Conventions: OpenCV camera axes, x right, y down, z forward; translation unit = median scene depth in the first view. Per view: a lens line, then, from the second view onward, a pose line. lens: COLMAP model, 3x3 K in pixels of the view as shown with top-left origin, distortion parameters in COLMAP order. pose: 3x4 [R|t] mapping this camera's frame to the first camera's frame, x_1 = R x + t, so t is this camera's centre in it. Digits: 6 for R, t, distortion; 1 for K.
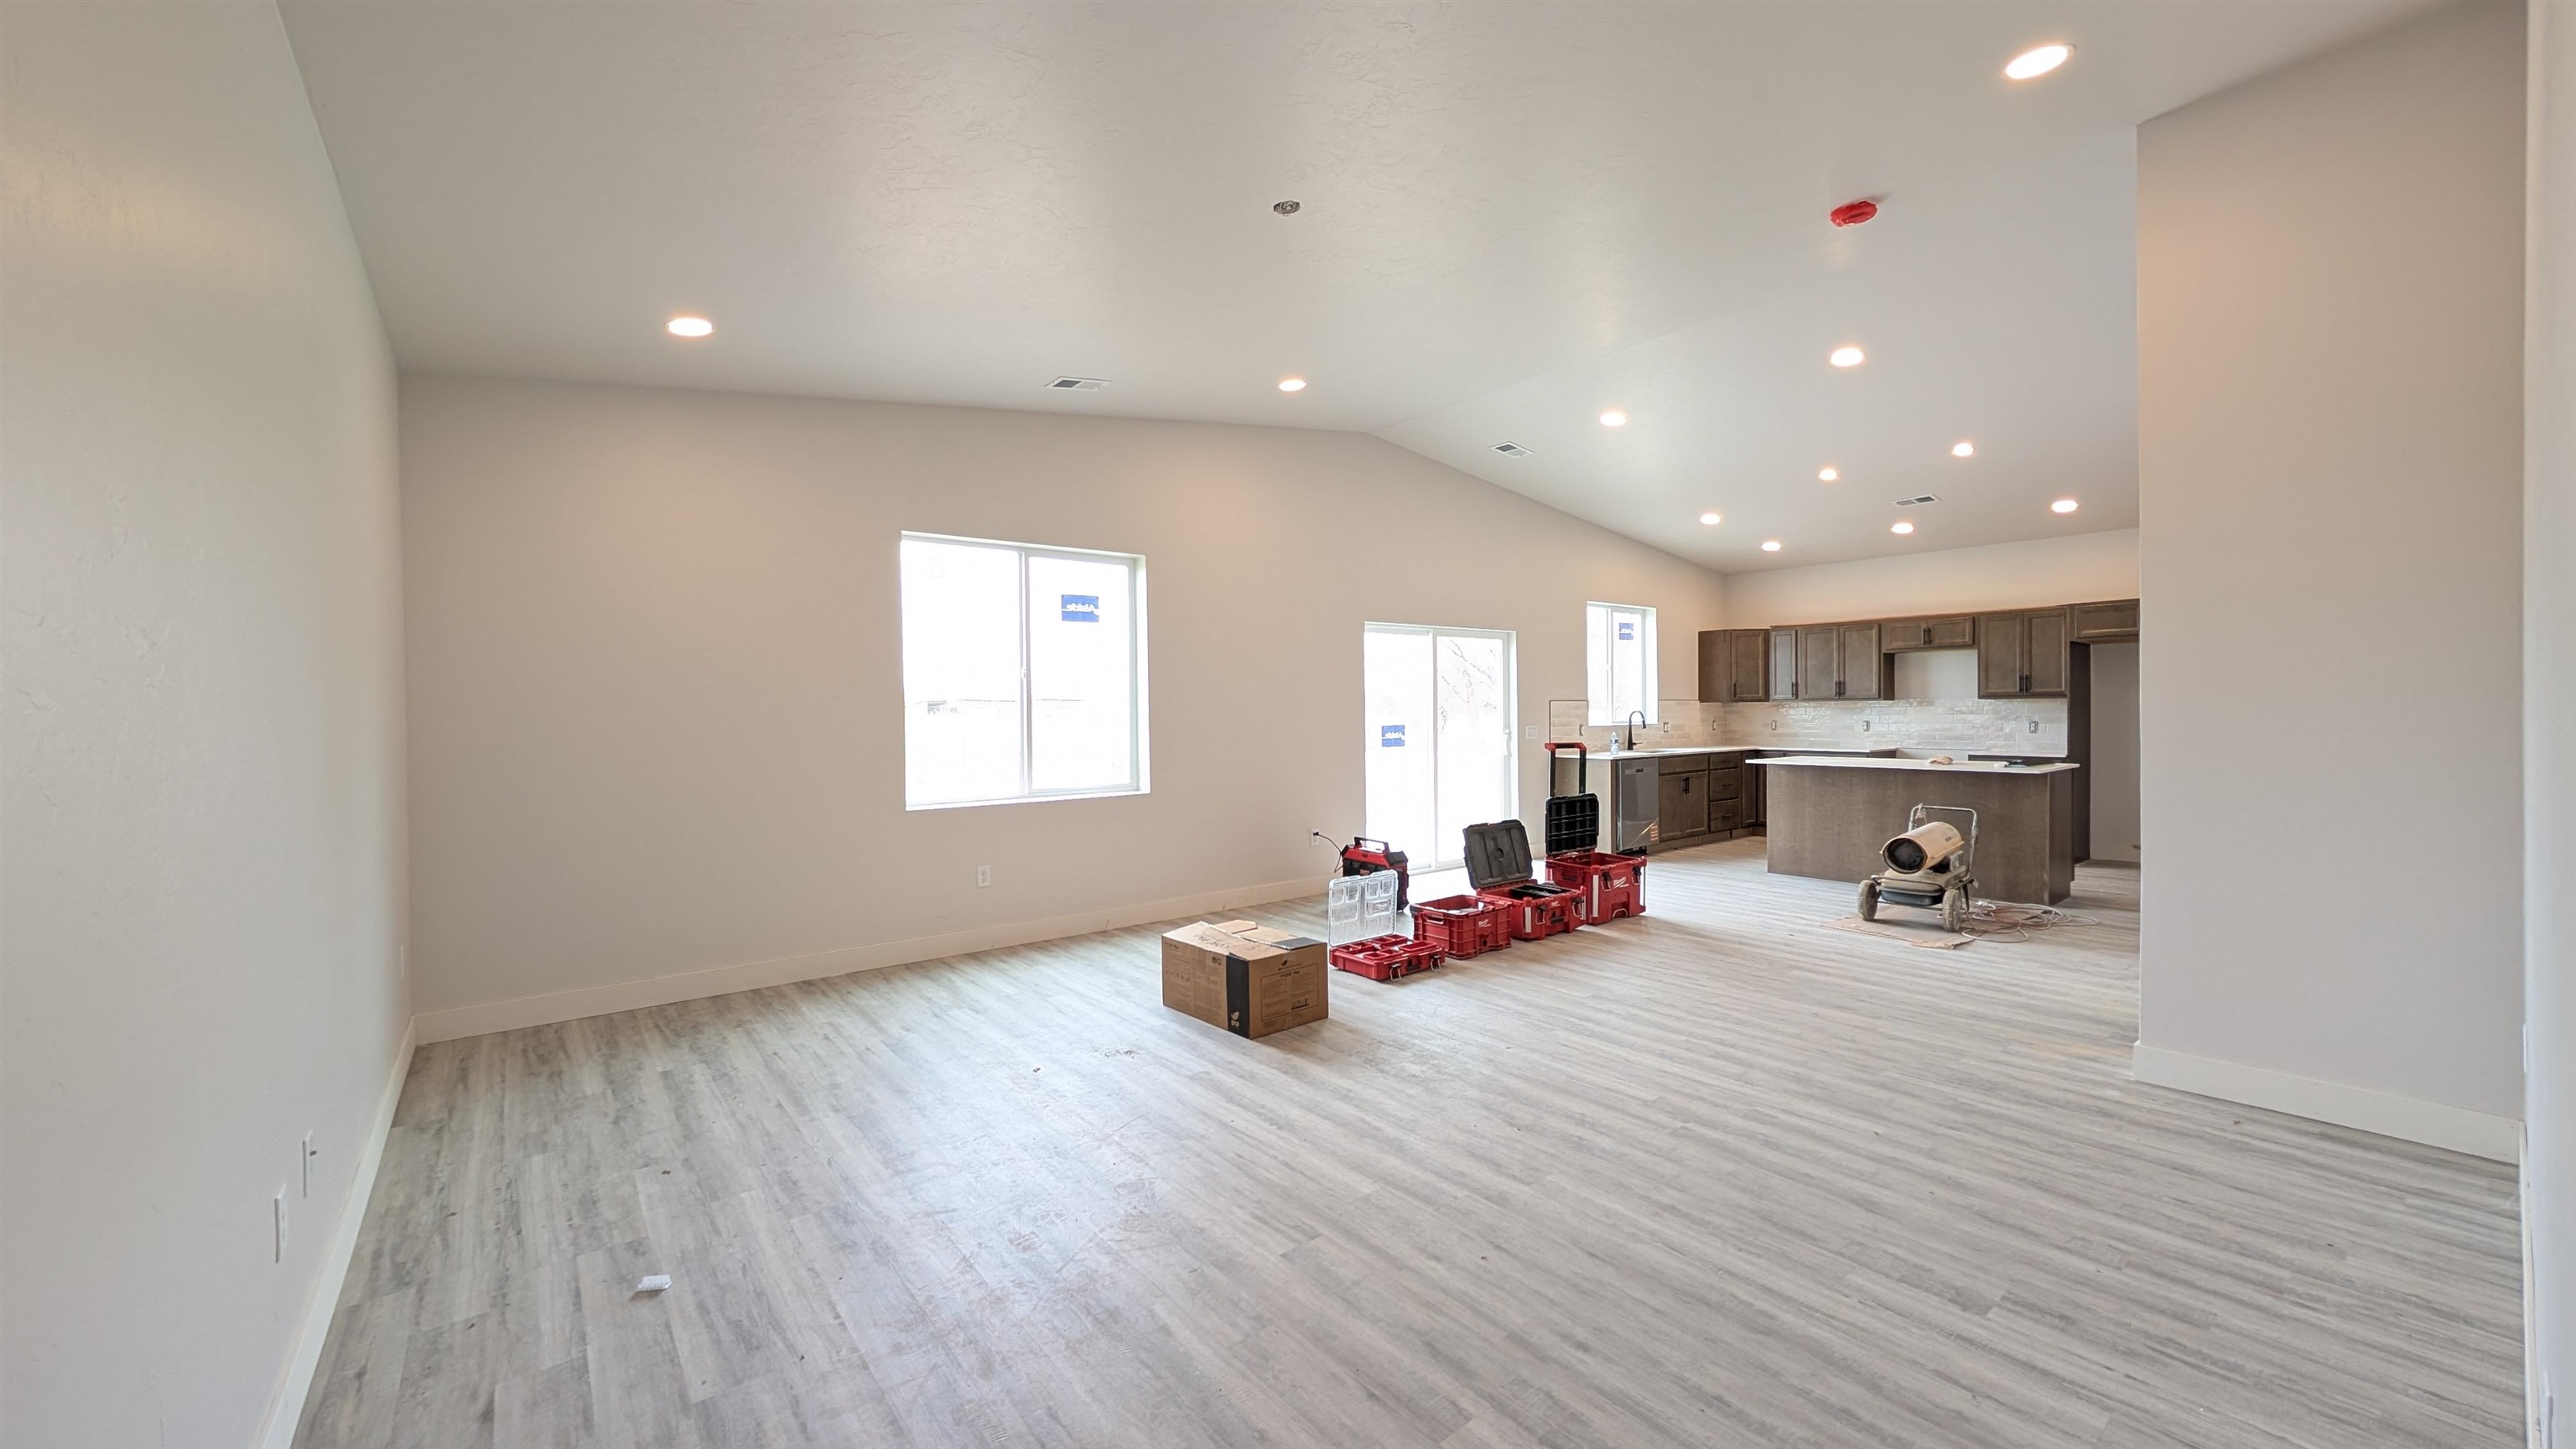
lens RADIAL K [[959.8, 0, 1288.0], [0, 959.8, 724.5], [0, 0, 1]] dist [0.001061, 0.000107]
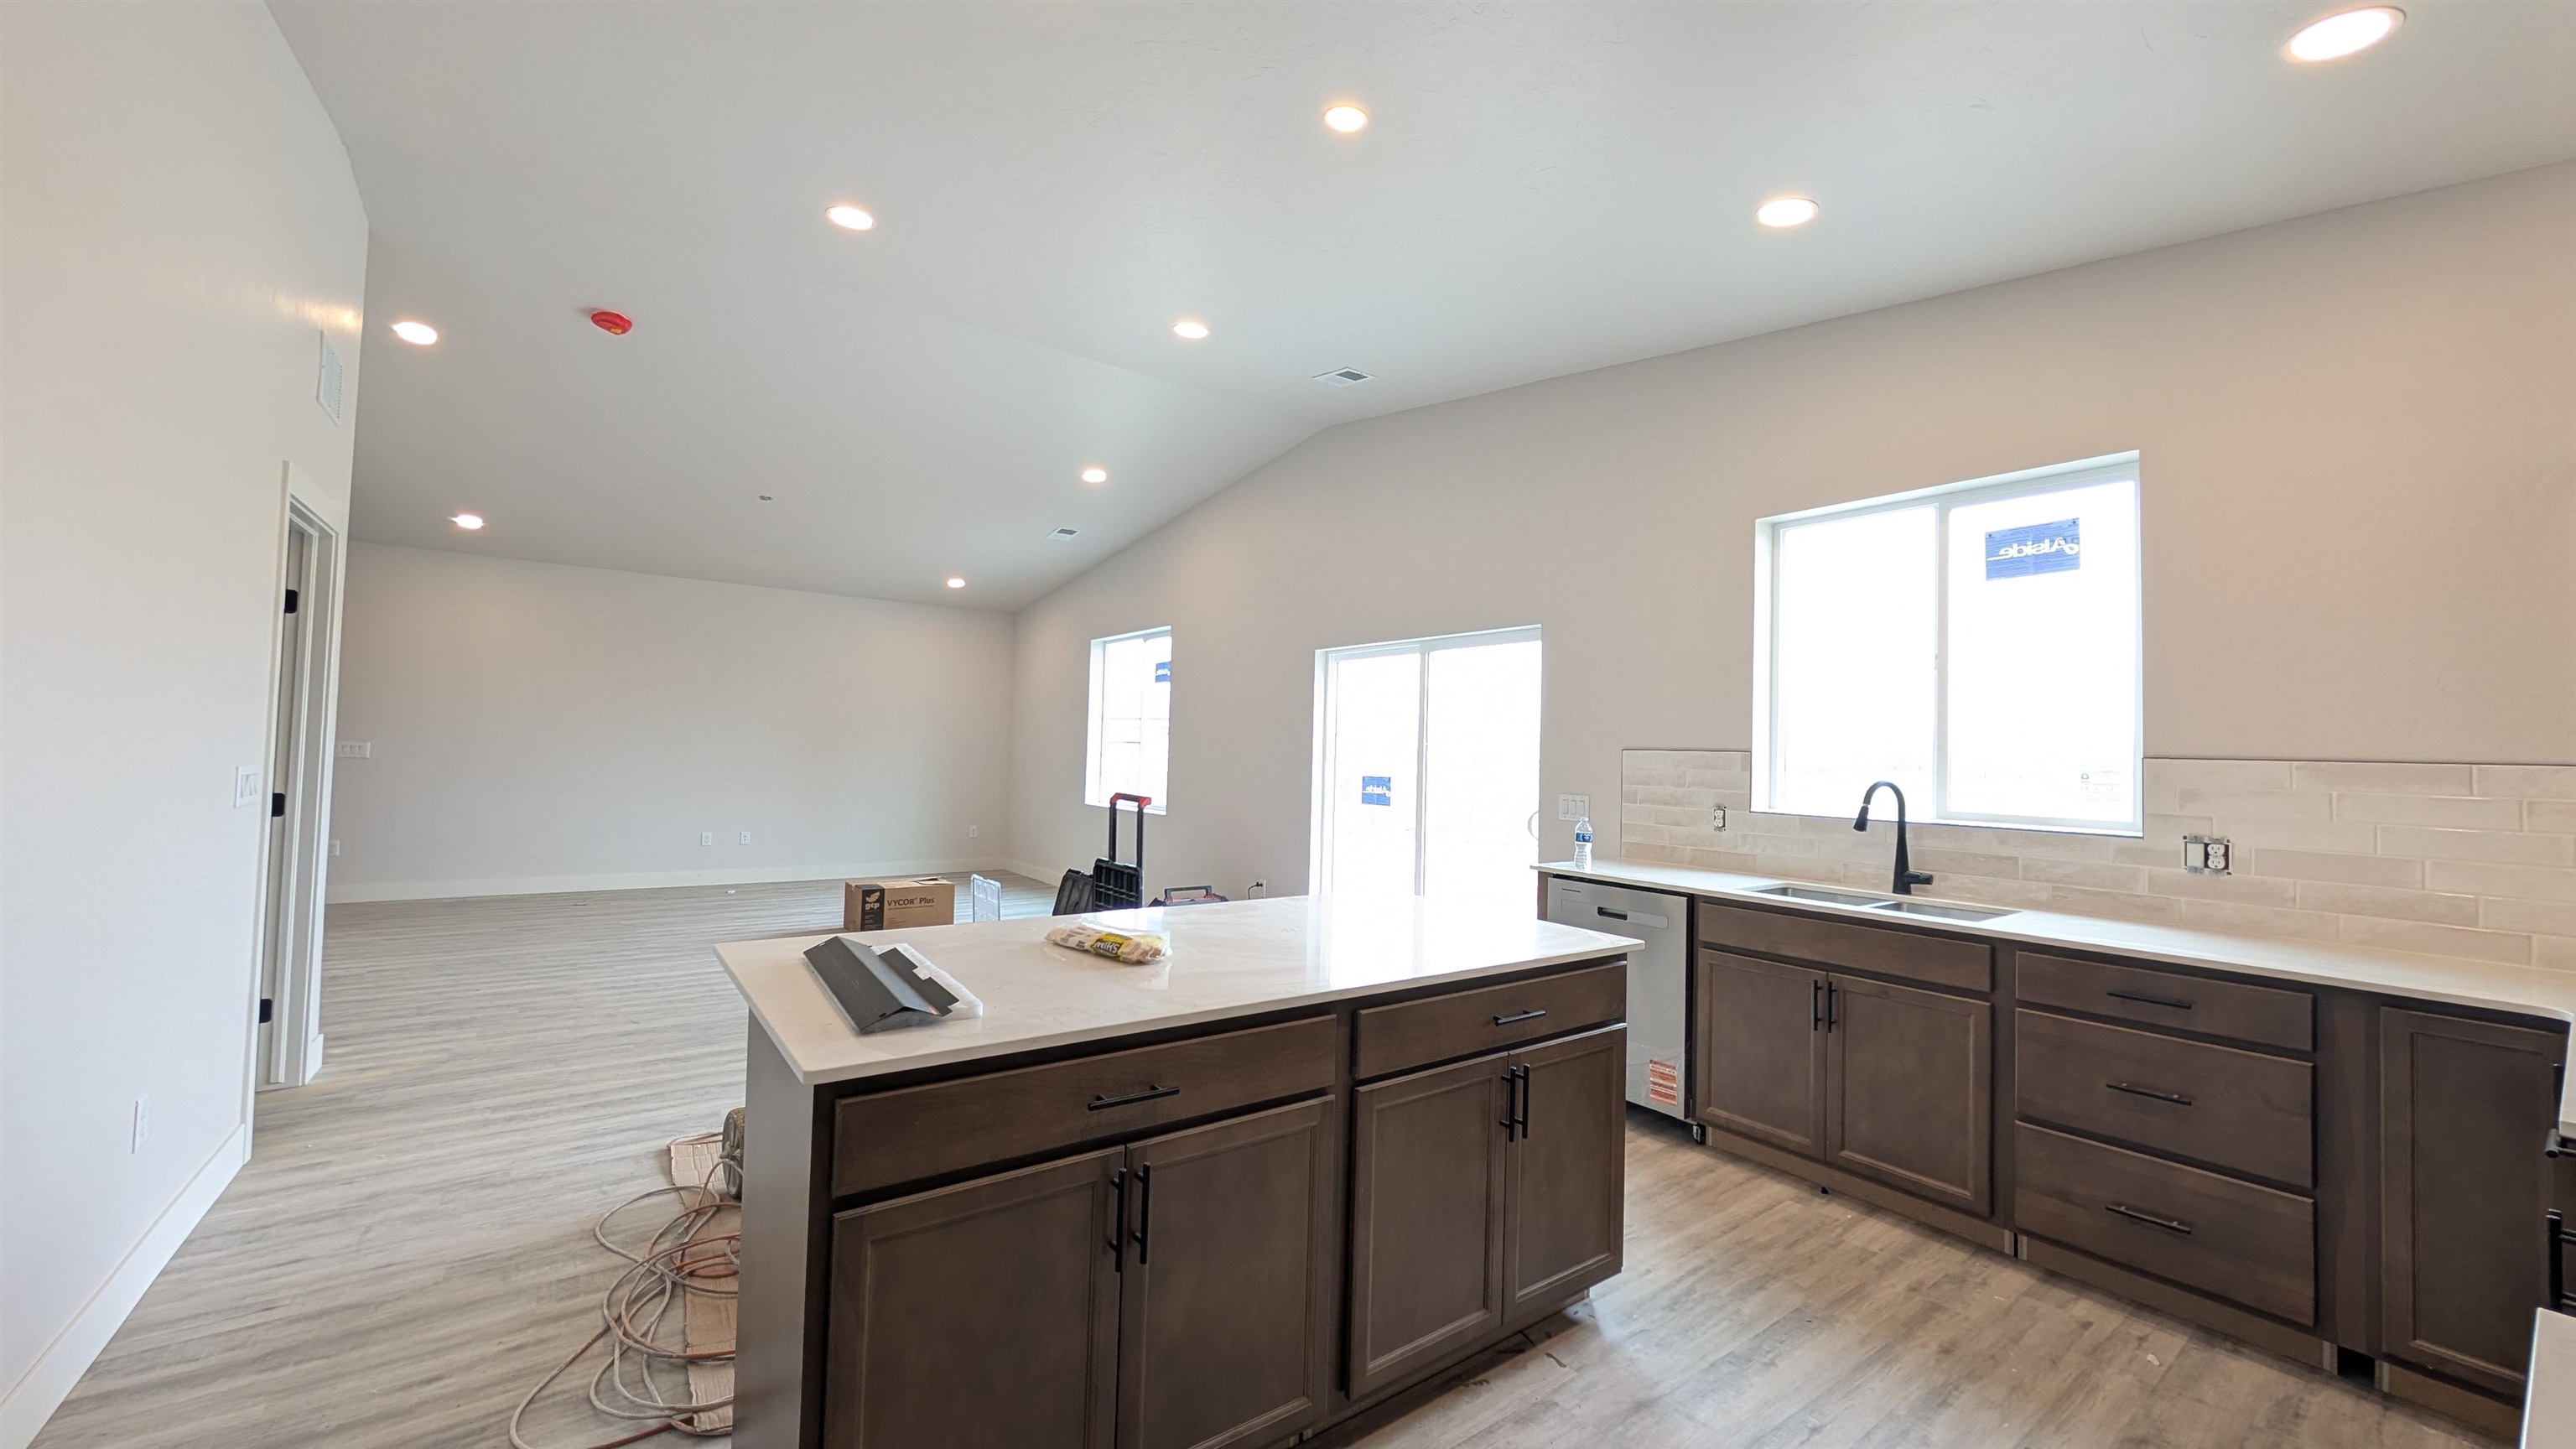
lens RADIAL K [[959.8, 0, 1288.0], [0, 959.8, 724.5], [0, 0, 1]] dist [0.001061, 0.000107]
pose [[-0.030095, -0.019878, -0.999349, 1.416109], [-0.042414, 0.998927, -0.018593, -0.037982], [0.998647, 0.041827, -0.030906, 1.538795]]
